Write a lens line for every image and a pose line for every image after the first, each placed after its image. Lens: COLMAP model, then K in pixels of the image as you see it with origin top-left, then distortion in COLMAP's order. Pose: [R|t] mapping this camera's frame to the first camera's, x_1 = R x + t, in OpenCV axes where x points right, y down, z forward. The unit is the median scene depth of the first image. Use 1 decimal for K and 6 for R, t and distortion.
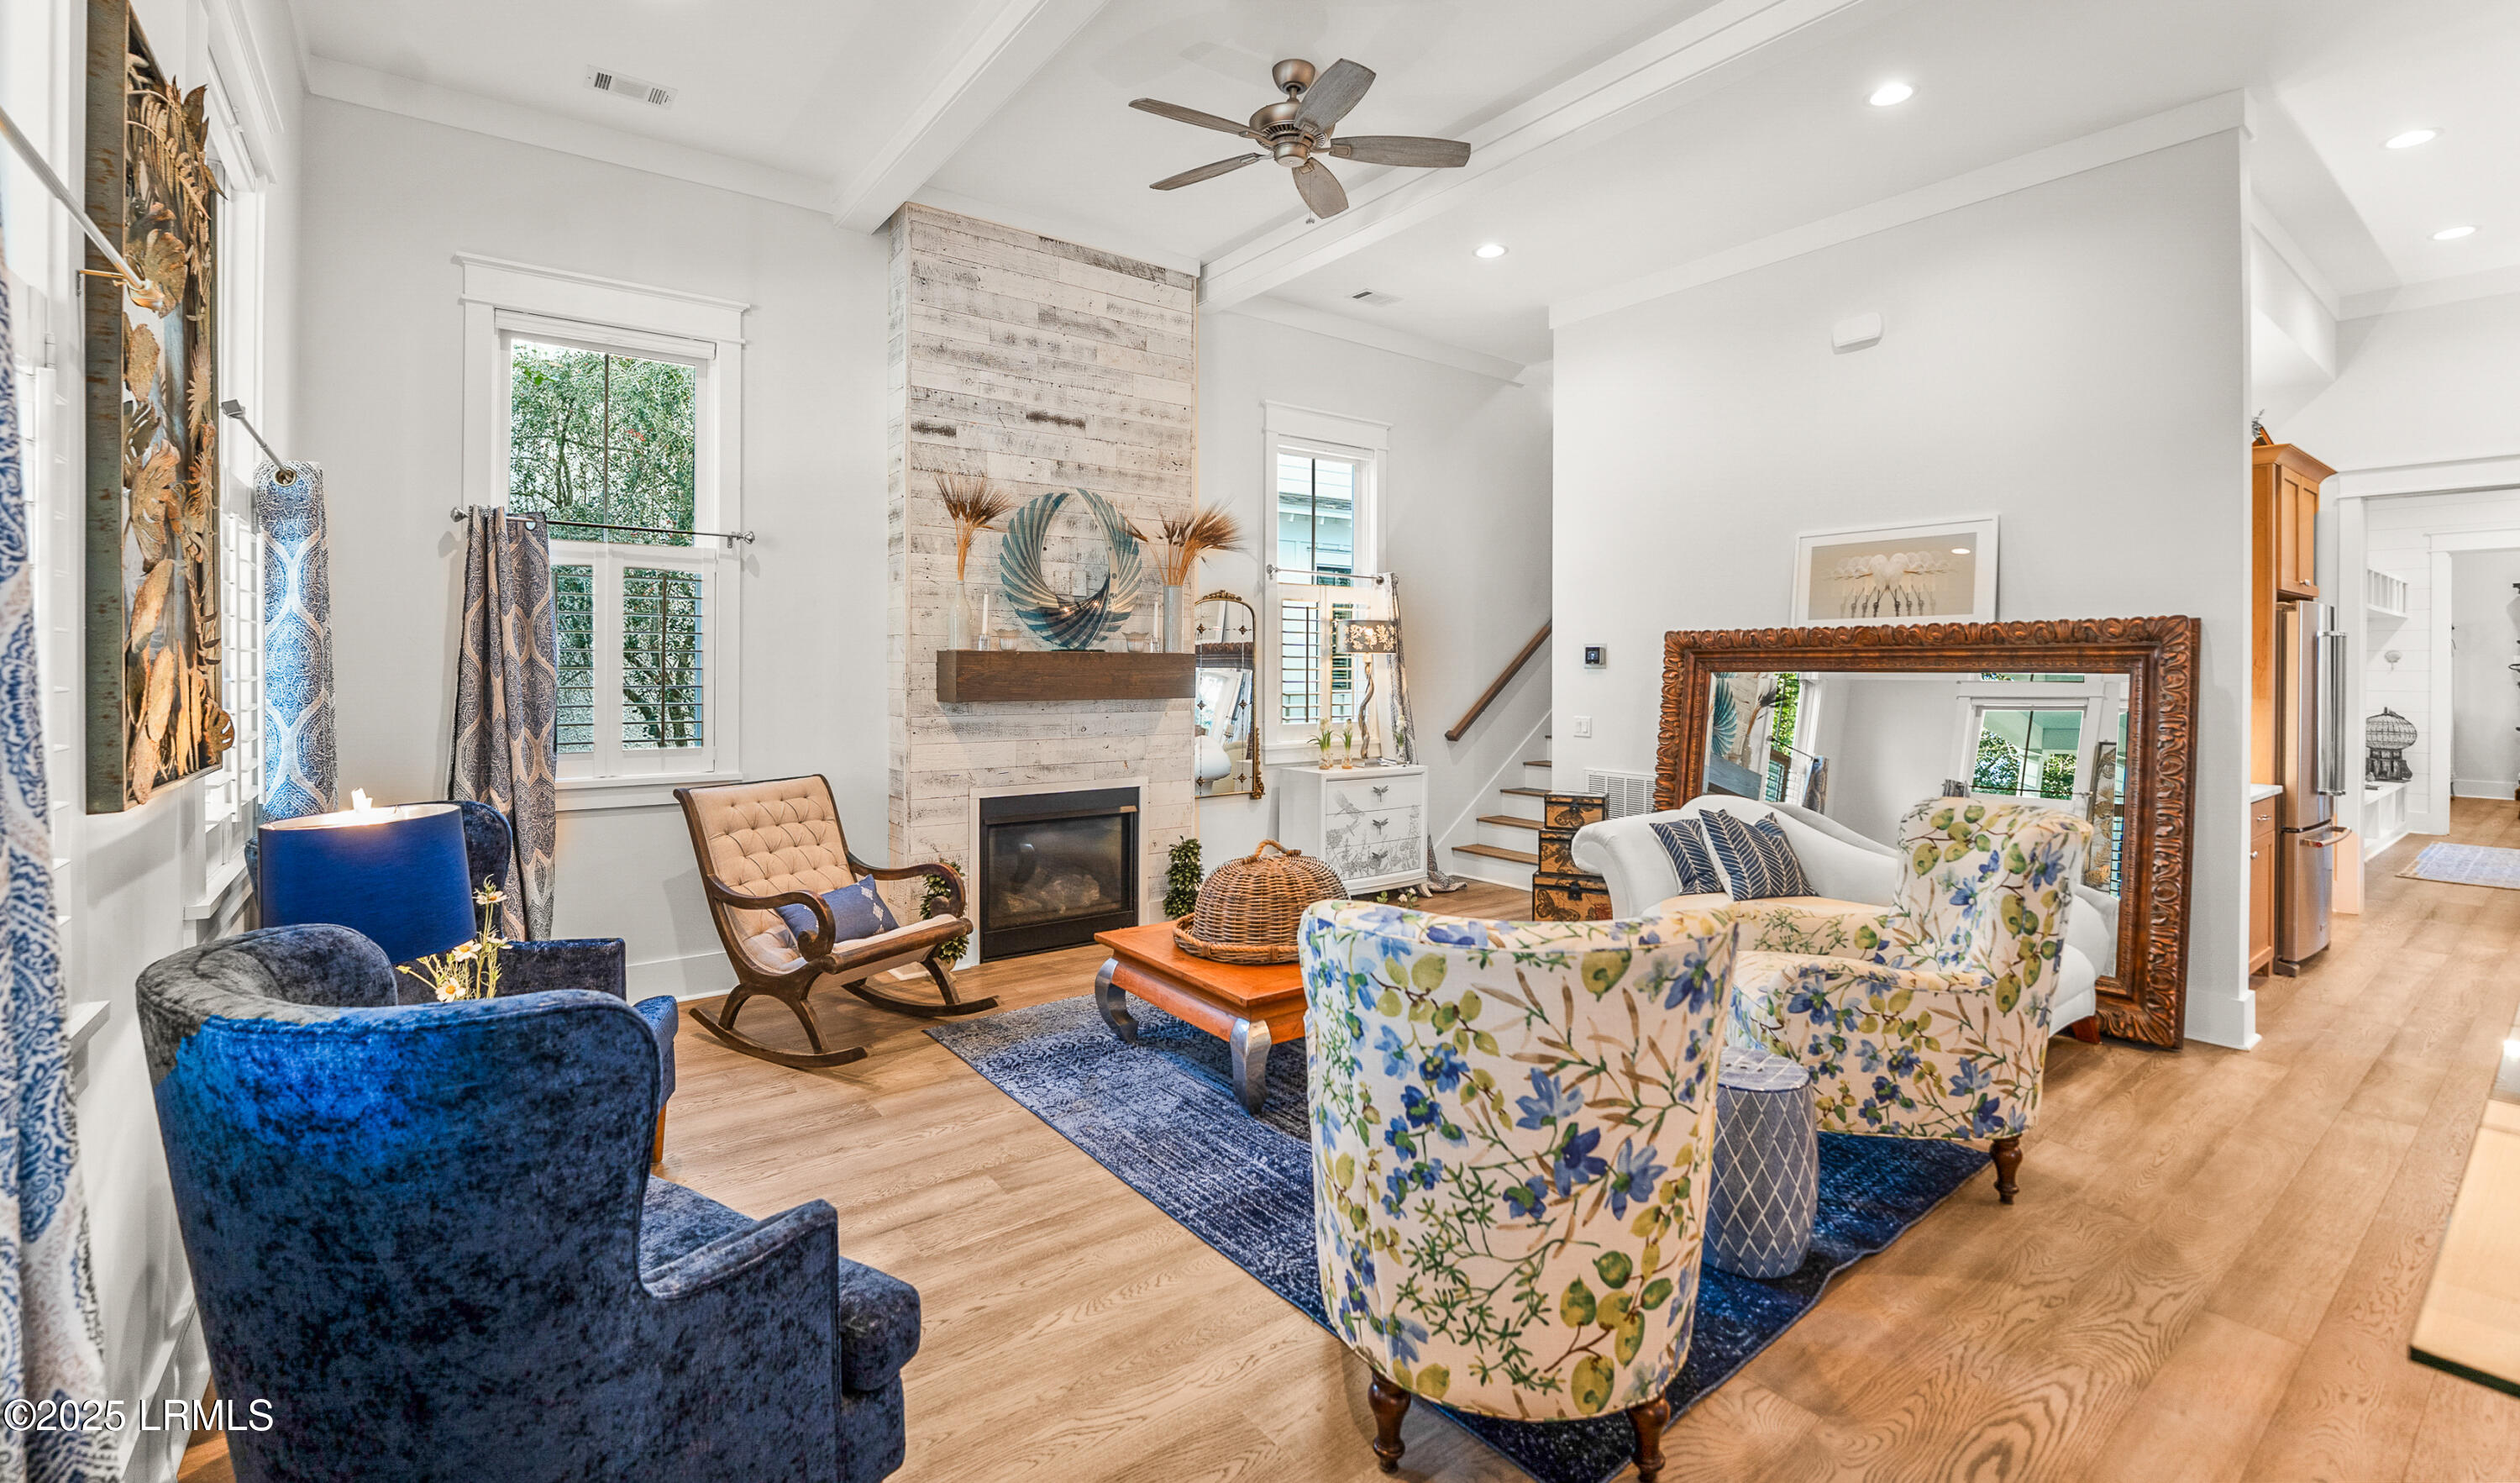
lens RADIAL K [[1069.2, 0, 1252.9], [0, 1069.2, 665.0], [0, 0, 1]] dist [-0.013689, 0.000514]
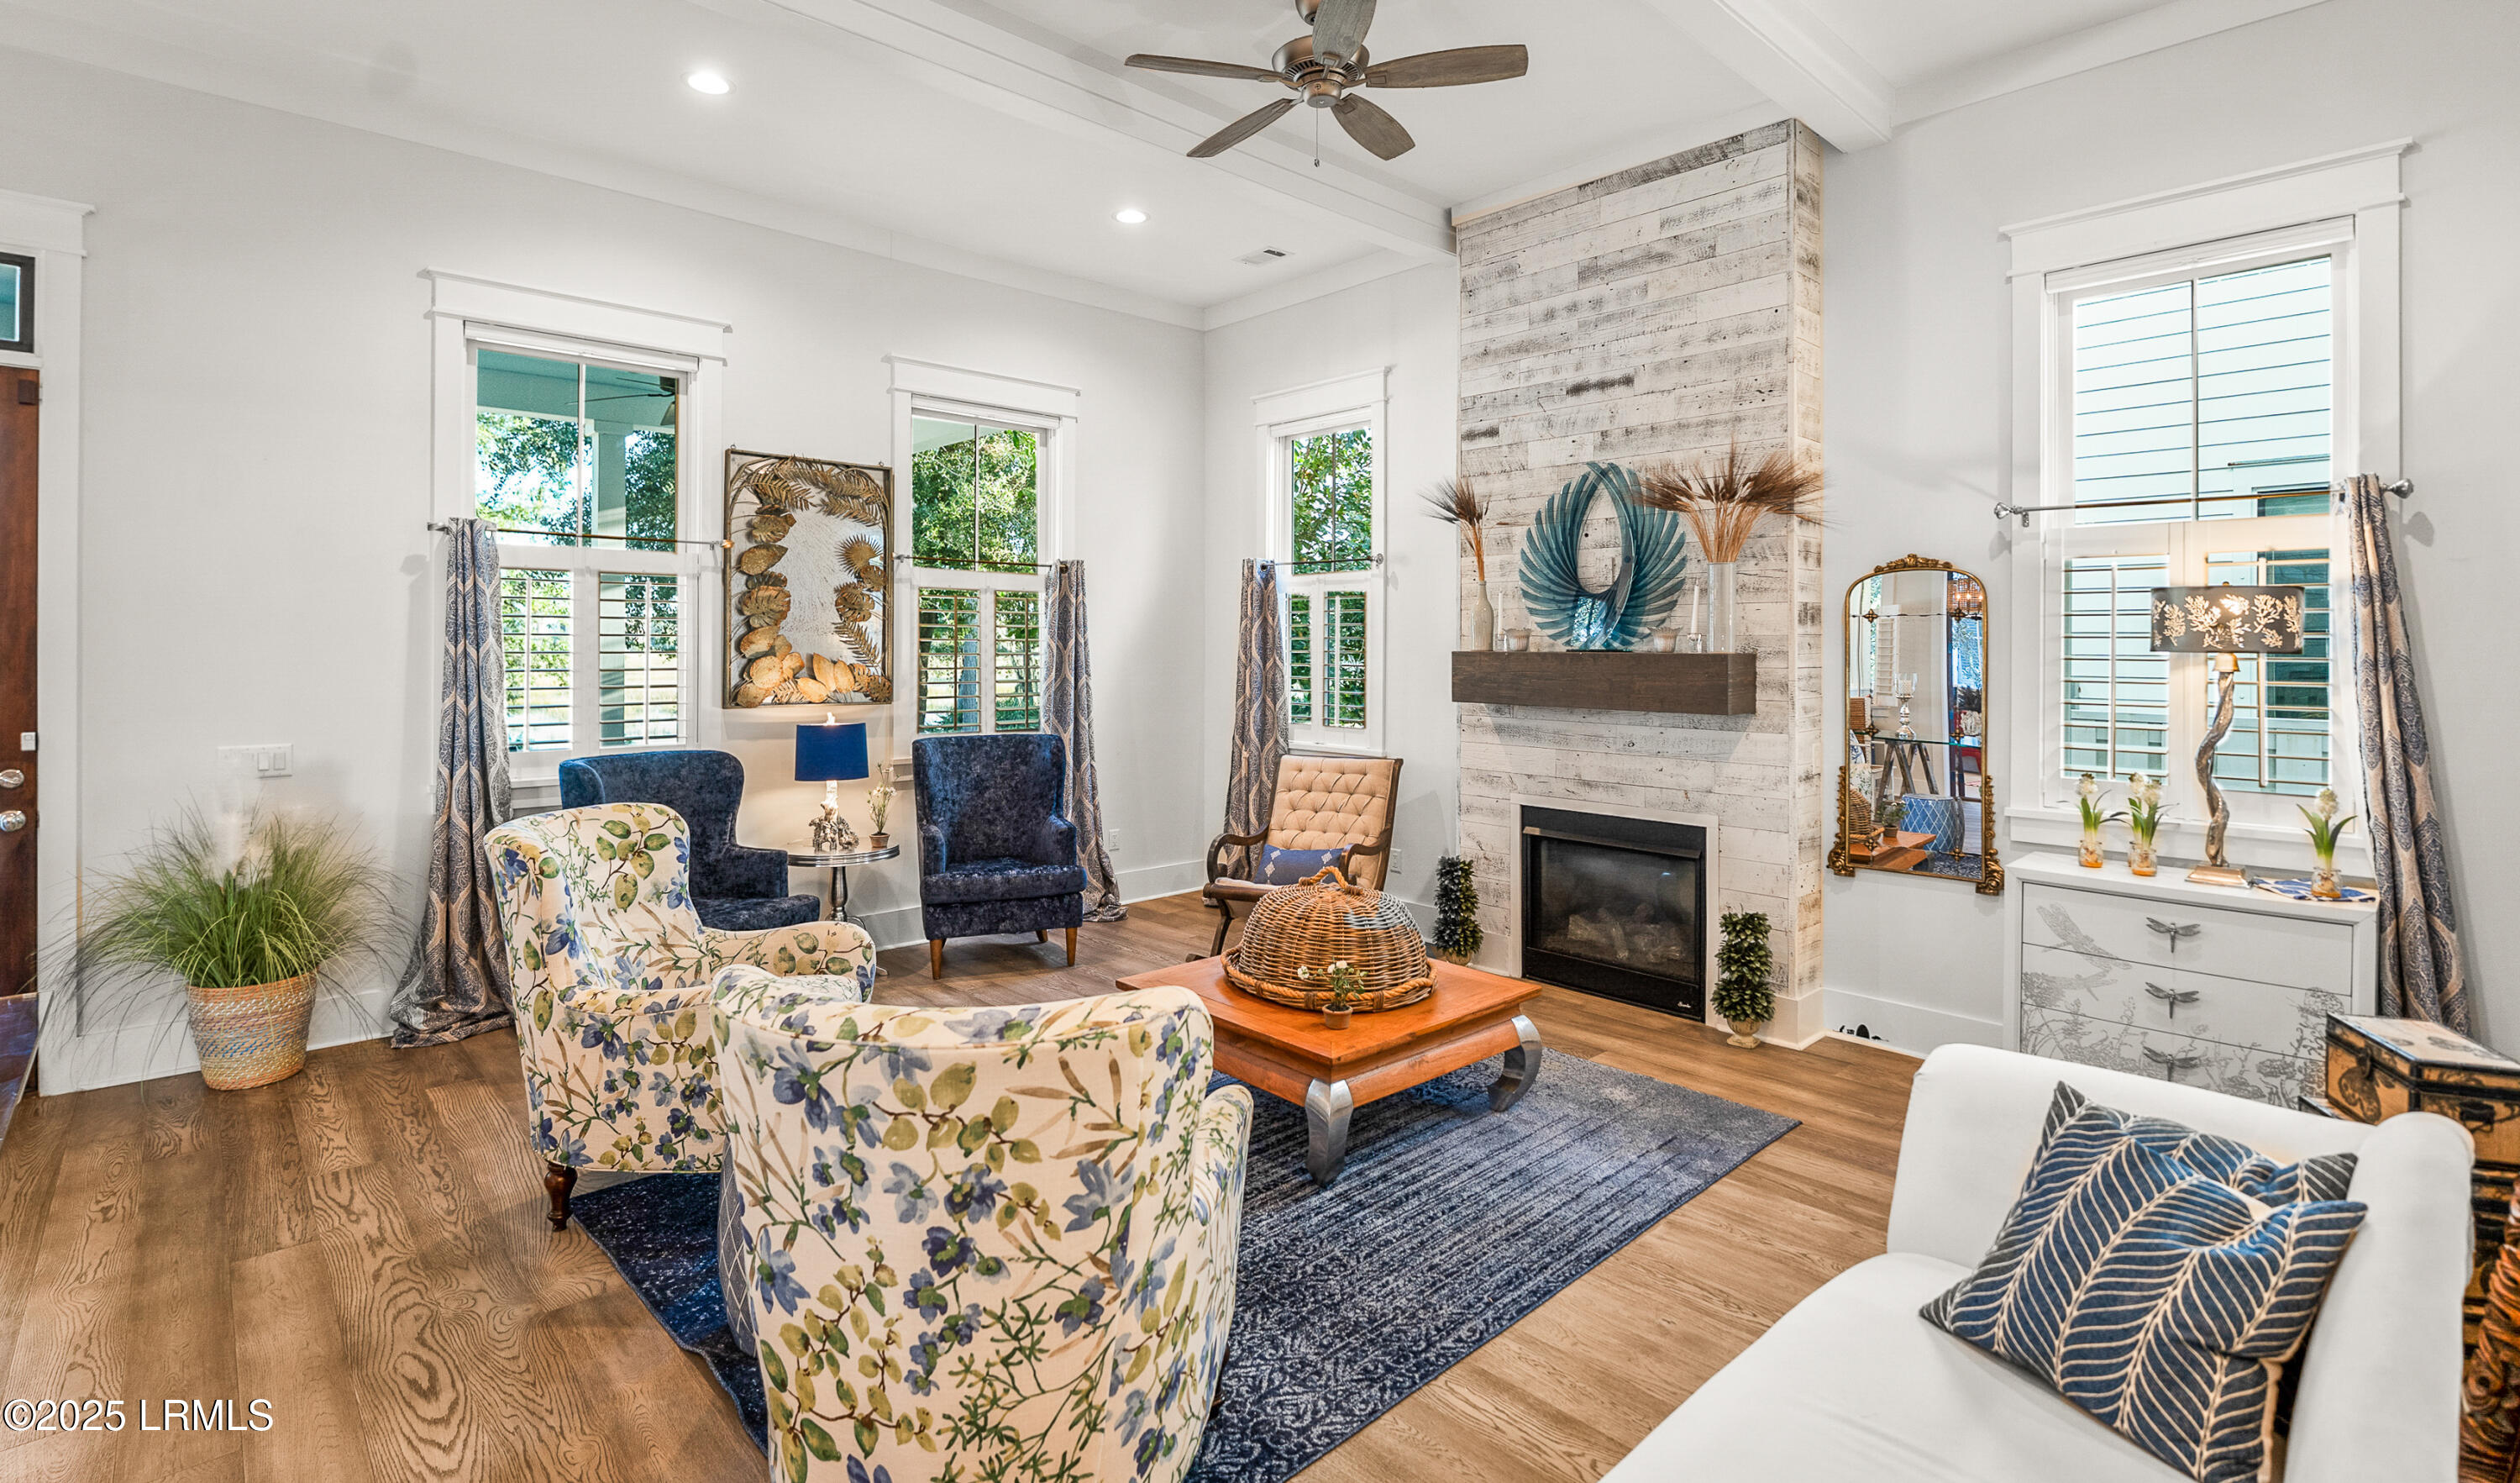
lens RADIAL K [[1164.2, 0, 1272.0], [0, 1164.2, 647.4], [0, 0, 1]] dist [-0.018051, 0.001451]
pose [[0.116190, -0.001057, -0.993226, 0.745382], [-0.003797, 0.999992, -0.001508, -0.014069], [0.993220, 0.003947, 0.116185, 0.644415]]
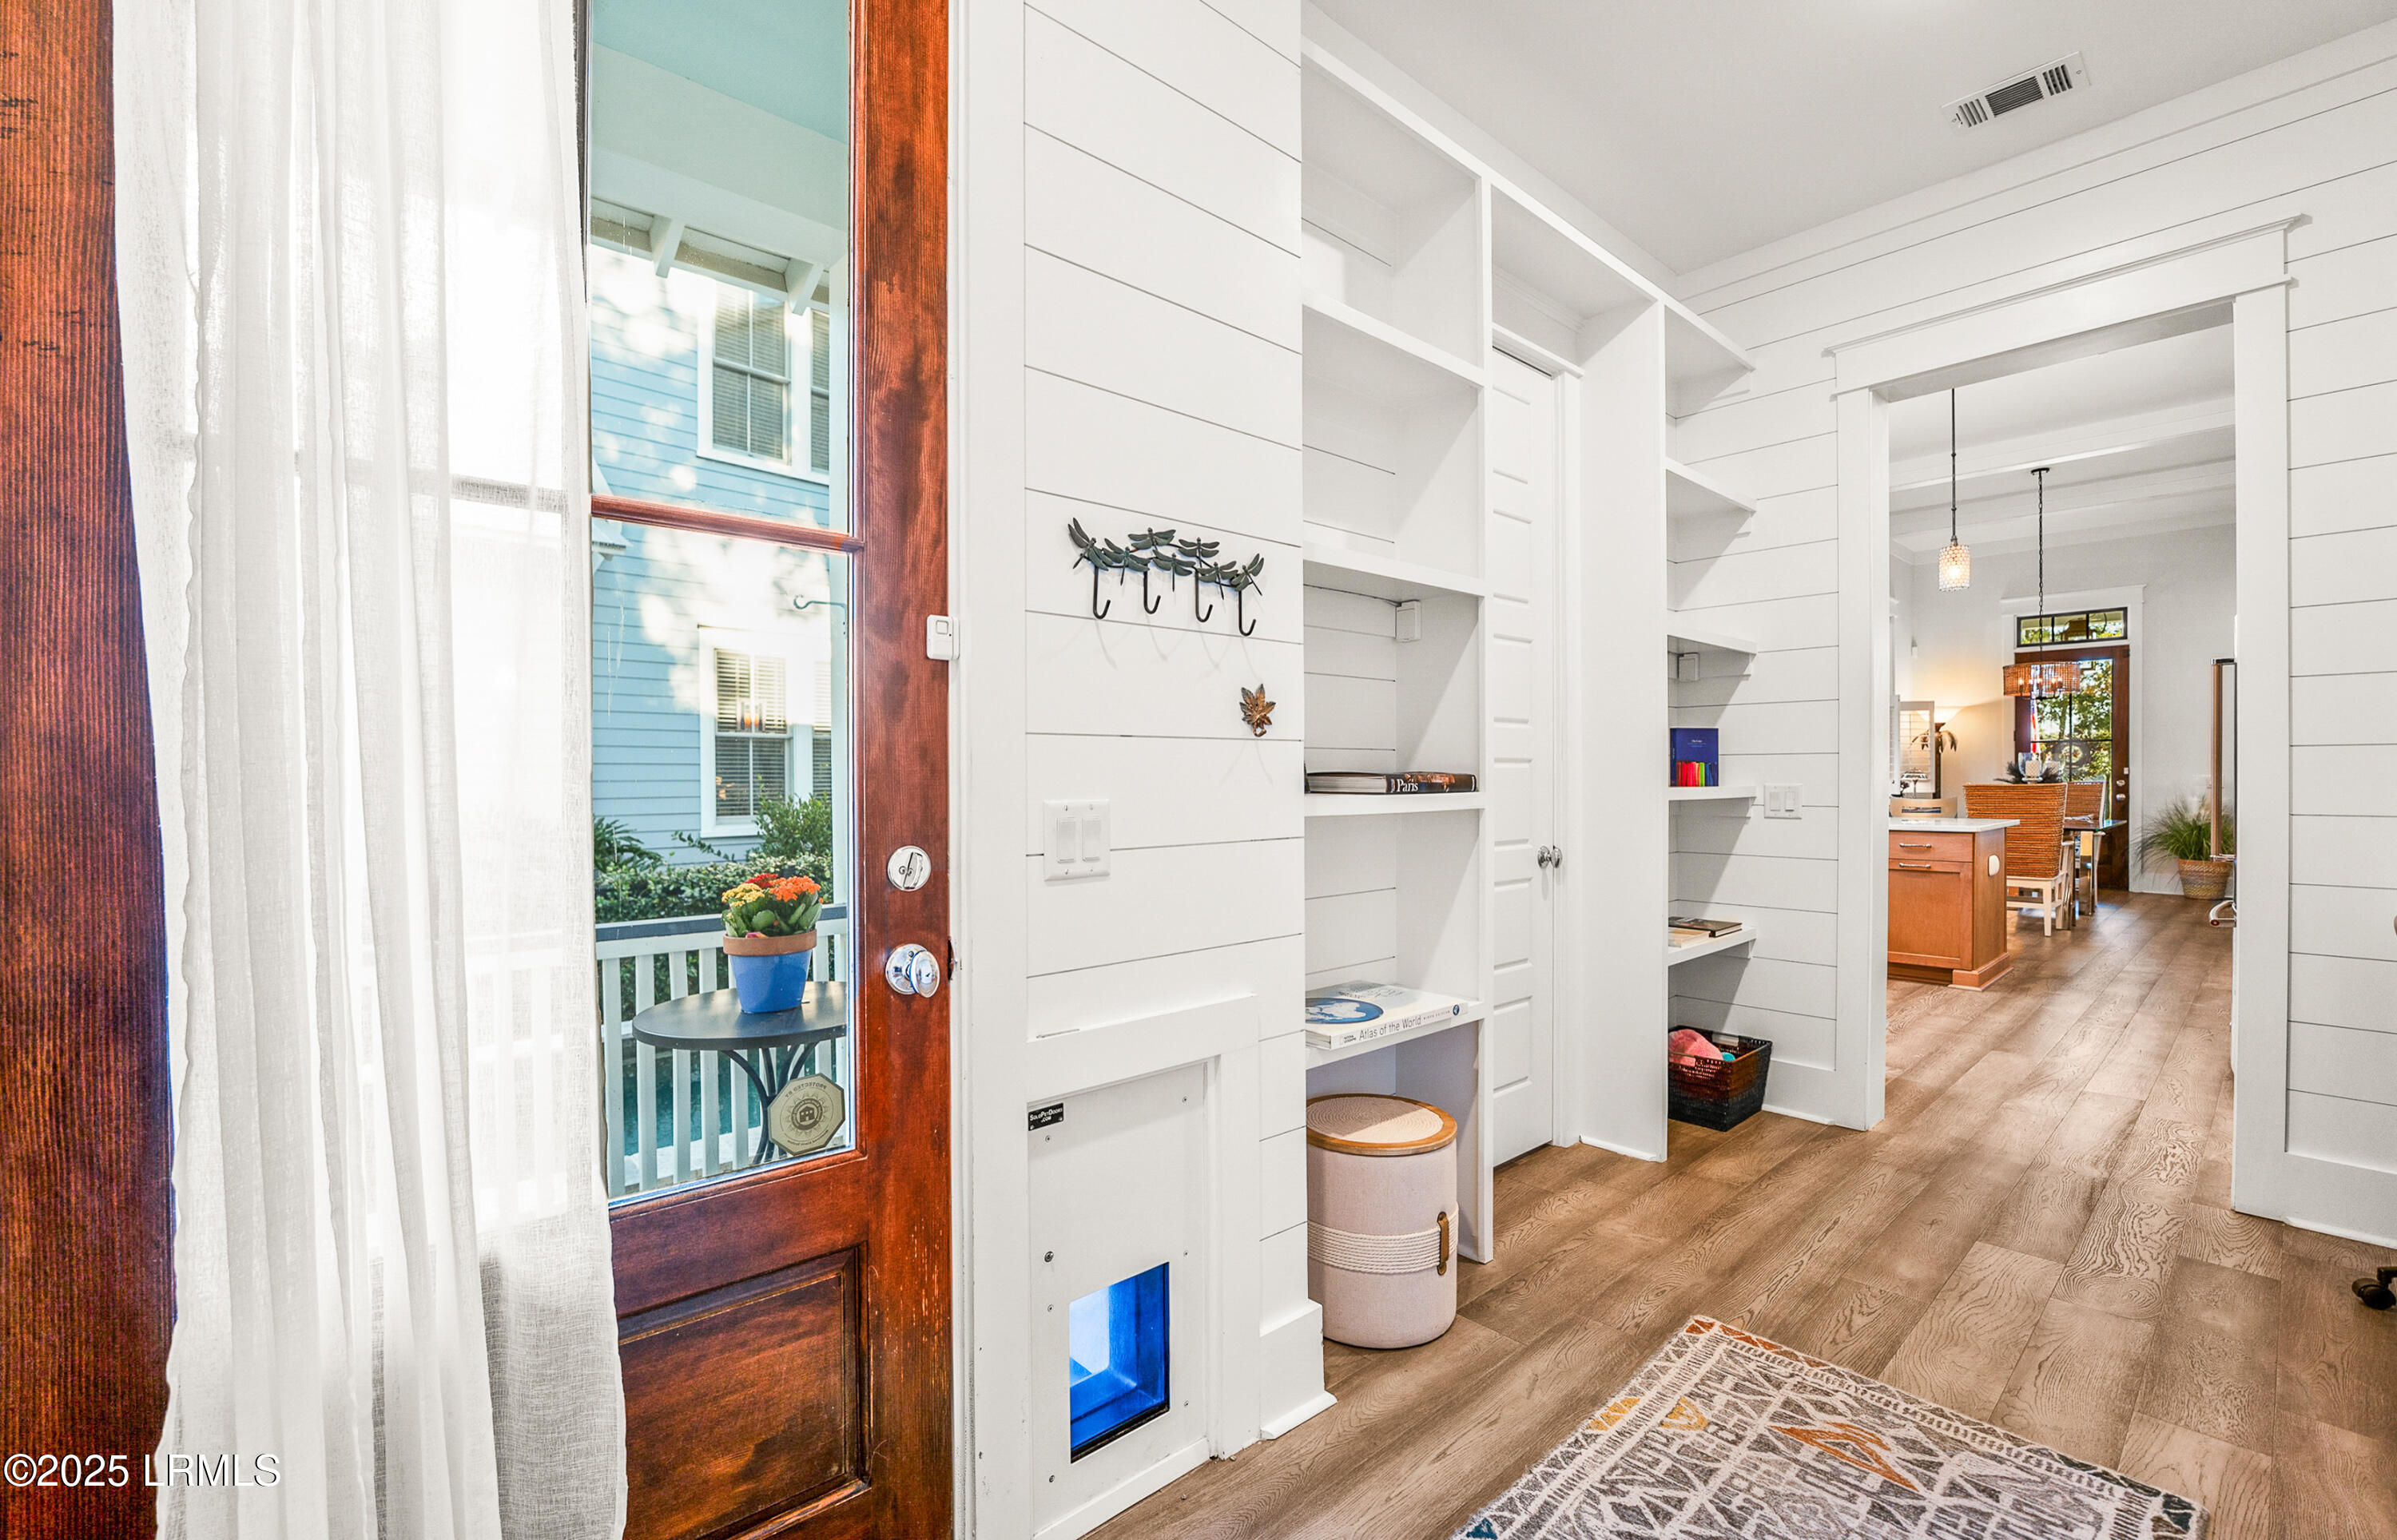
lens RADIAL K [[997.0, 0, 1201.7], [0, 997.0, 799.5], [0, 0, 1]] dist [-0.024726, 0.001985]
pose [[-0.996765, 0.010496, -0.079678, 1.827342], [0.009275, 0.999834, 0.015682, 0.057789], [0.079830, 0.014892, -0.996697, 1.649006]]
